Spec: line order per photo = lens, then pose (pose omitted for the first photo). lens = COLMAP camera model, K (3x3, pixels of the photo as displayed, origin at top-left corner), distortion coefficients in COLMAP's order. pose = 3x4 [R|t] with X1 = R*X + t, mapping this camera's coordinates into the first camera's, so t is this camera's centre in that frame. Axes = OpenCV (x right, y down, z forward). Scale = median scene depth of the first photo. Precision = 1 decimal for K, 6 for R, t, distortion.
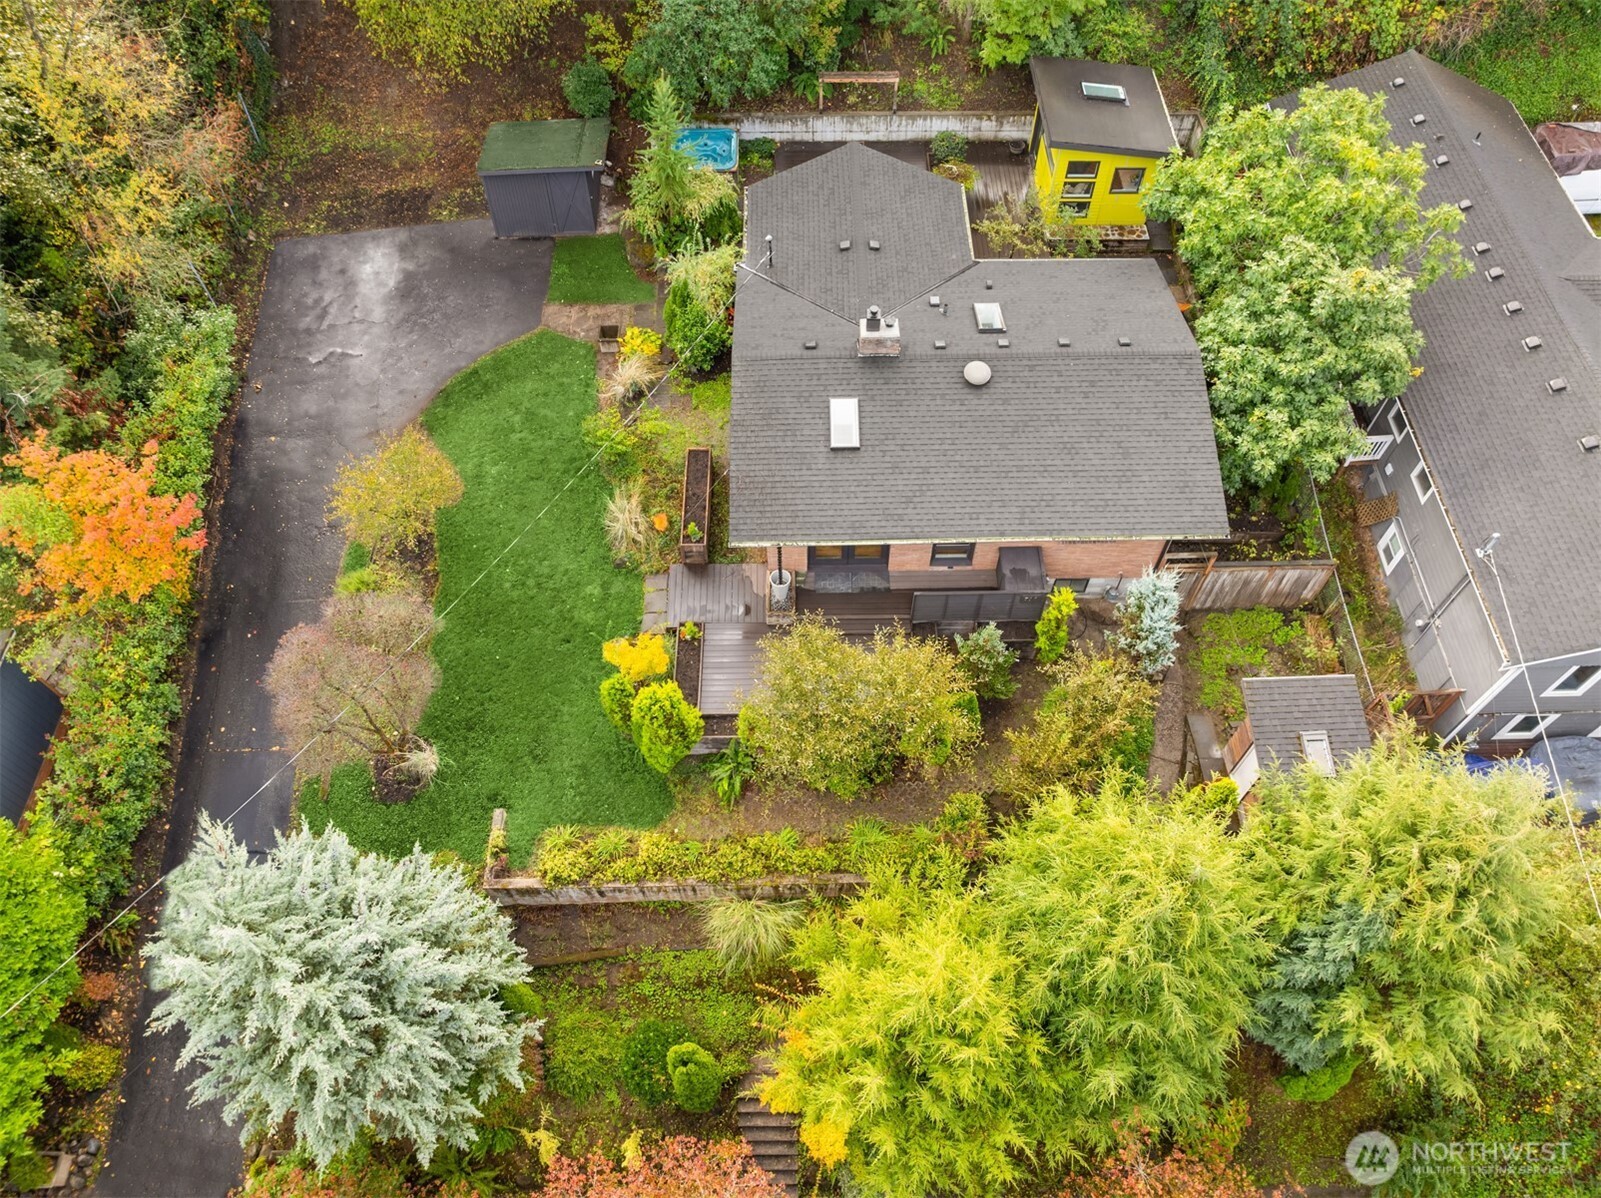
lens RADIAL K [[1136.0, 0, 800.5], [0, 1136.0, 599.0], [0, 0, 1]] dist [-0.034303, 0.000464]
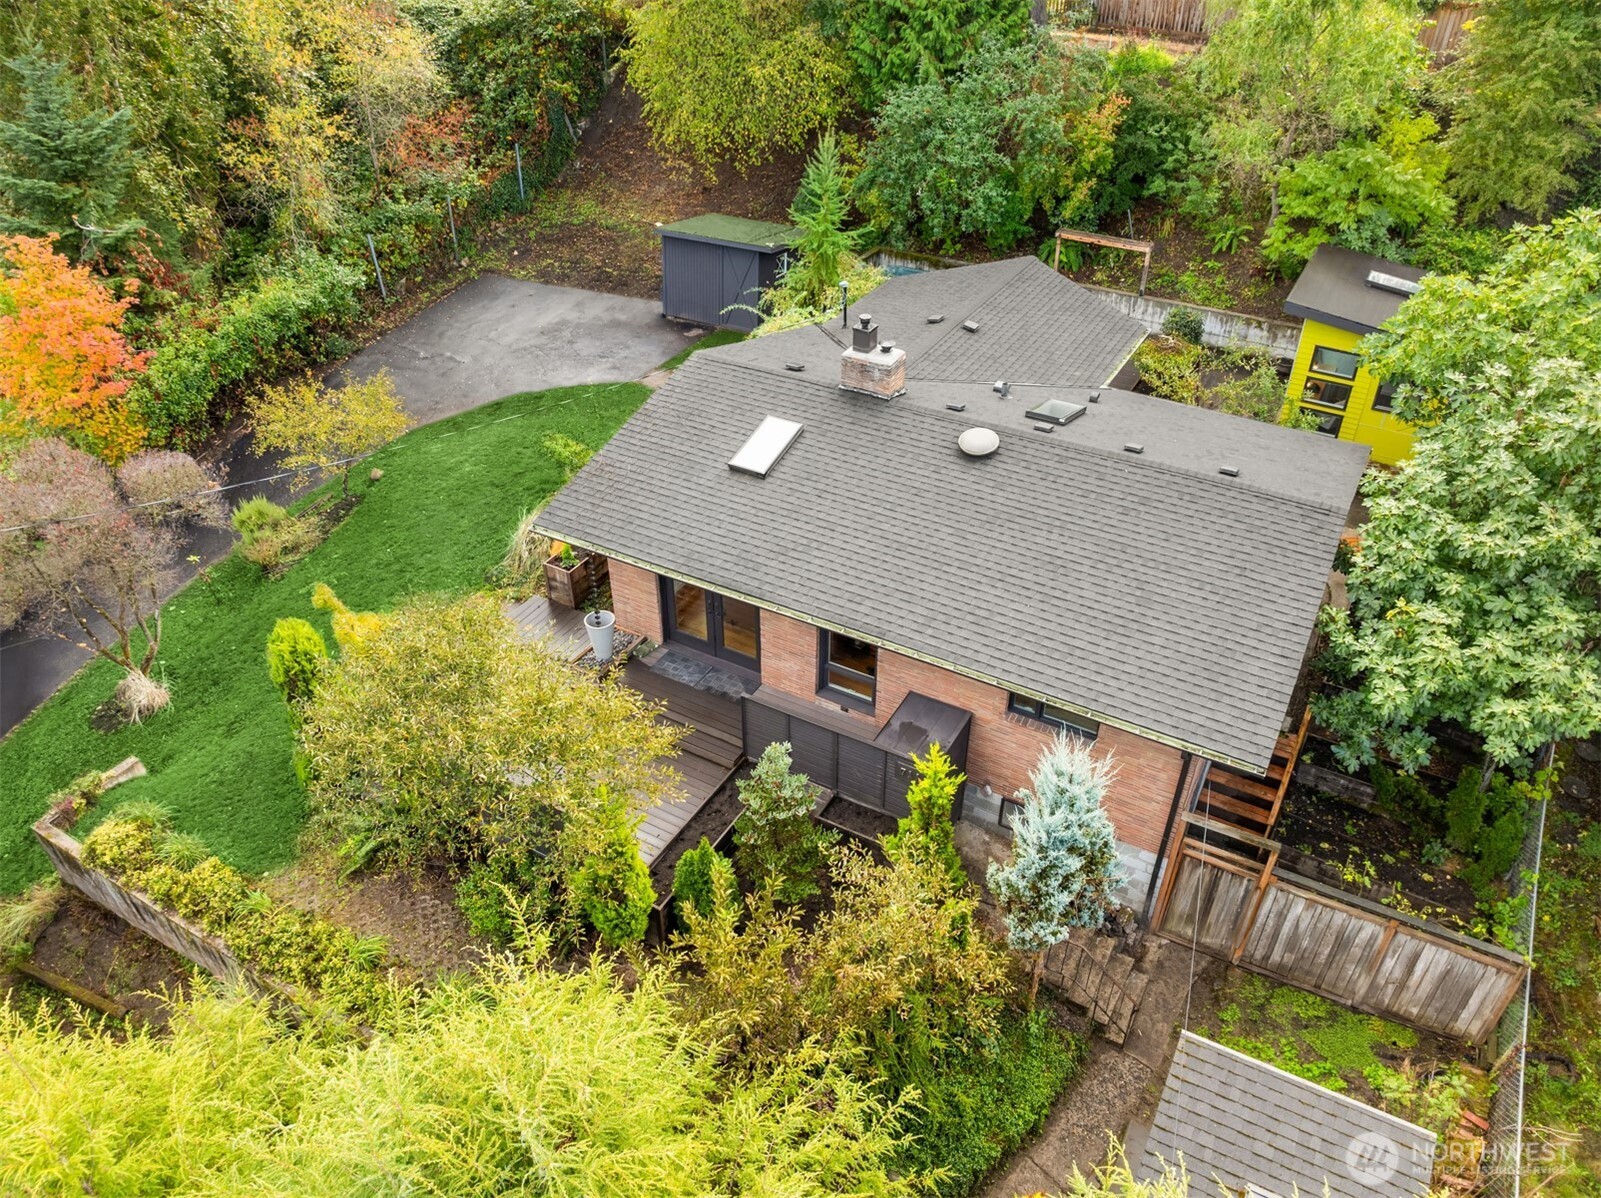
lens RADIAL K [[1136.0, 0, 800.5], [0, 1136.0, 599.0], [0, 0, 1]] dist [-0.034303, 0.000464]
pose [[0.861476, 0.299094, -0.410368, 0.365621], [-0.425740, 0.865887, -0.262650, 0.100444], [0.276775, 0.400977, 0.873277, 0.423392]]
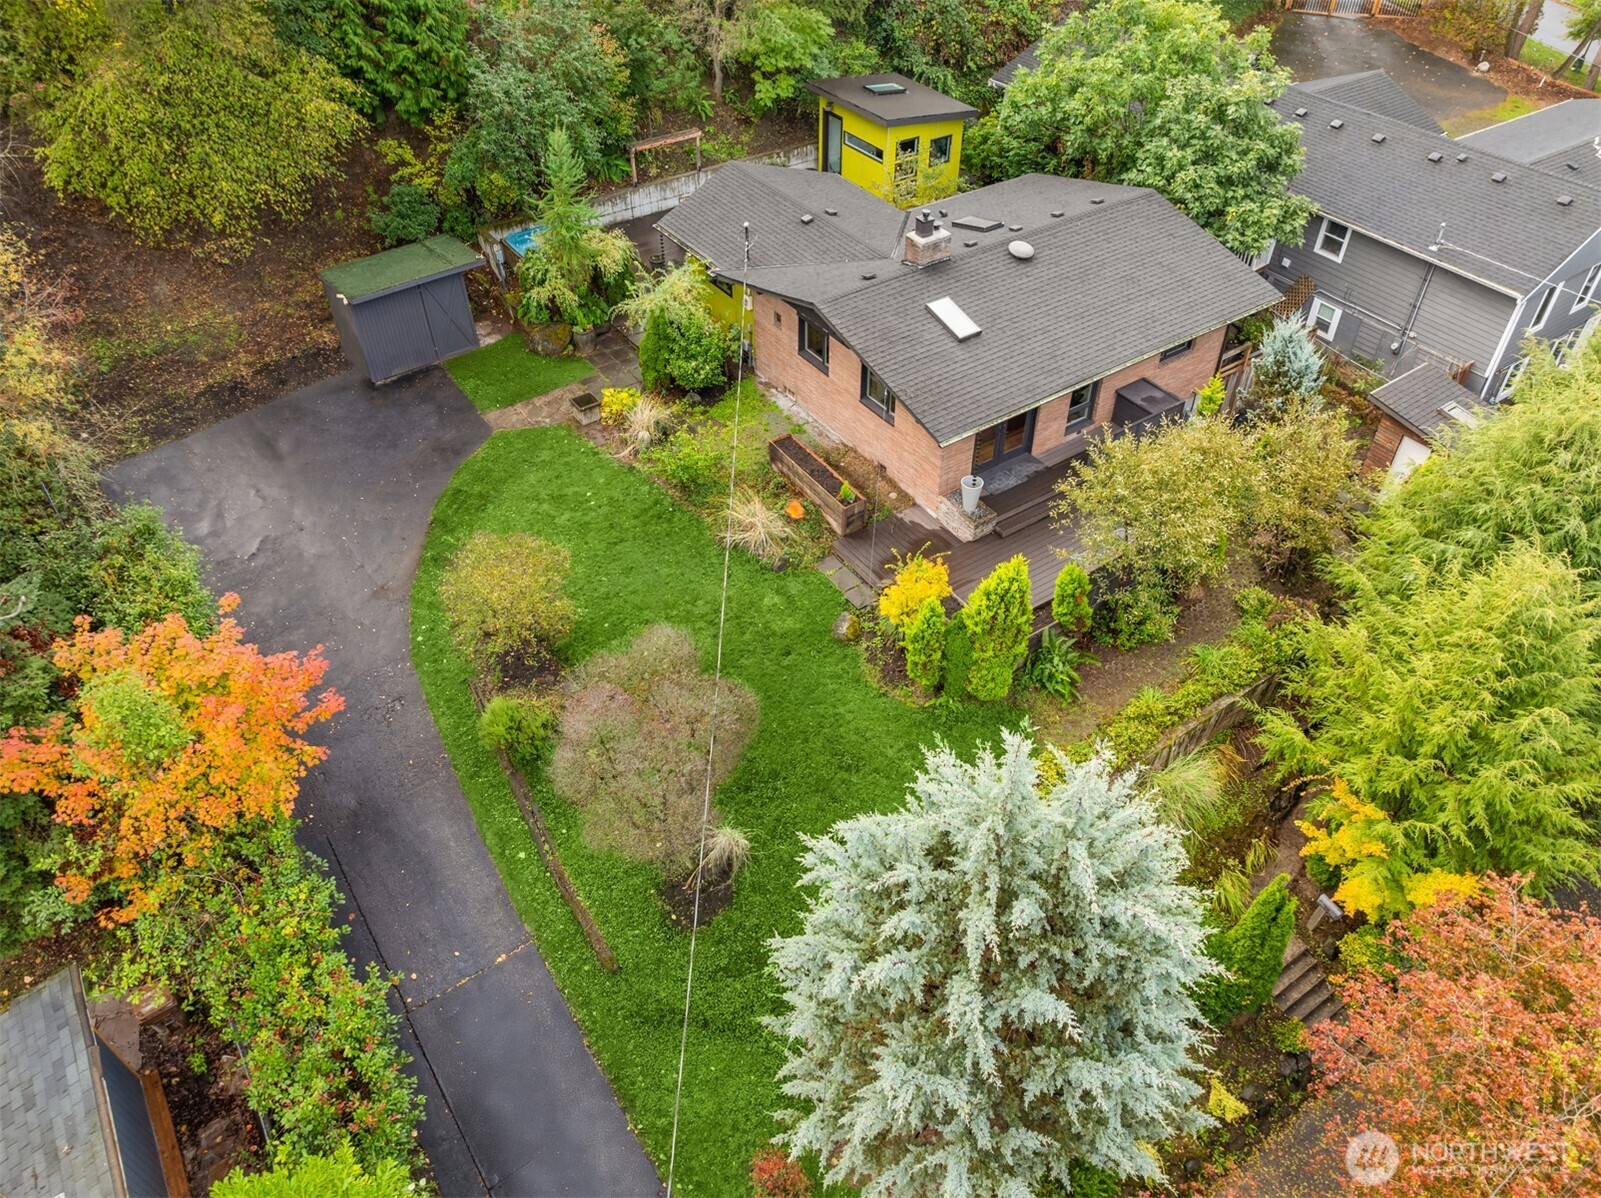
lens RADIAL K [[1136.0, 0, 800.5], [0, 1136.0, 599.0], [0, 0, 1]] dist [-0.034303, 0.000464]
pose [[0.830597, -0.374020, 0.412574, -0.556641], [0.463624, 0.874859, -0.140266, 0.131701], [-0.308482, 0.307784, 0.900060, 0.227533]]
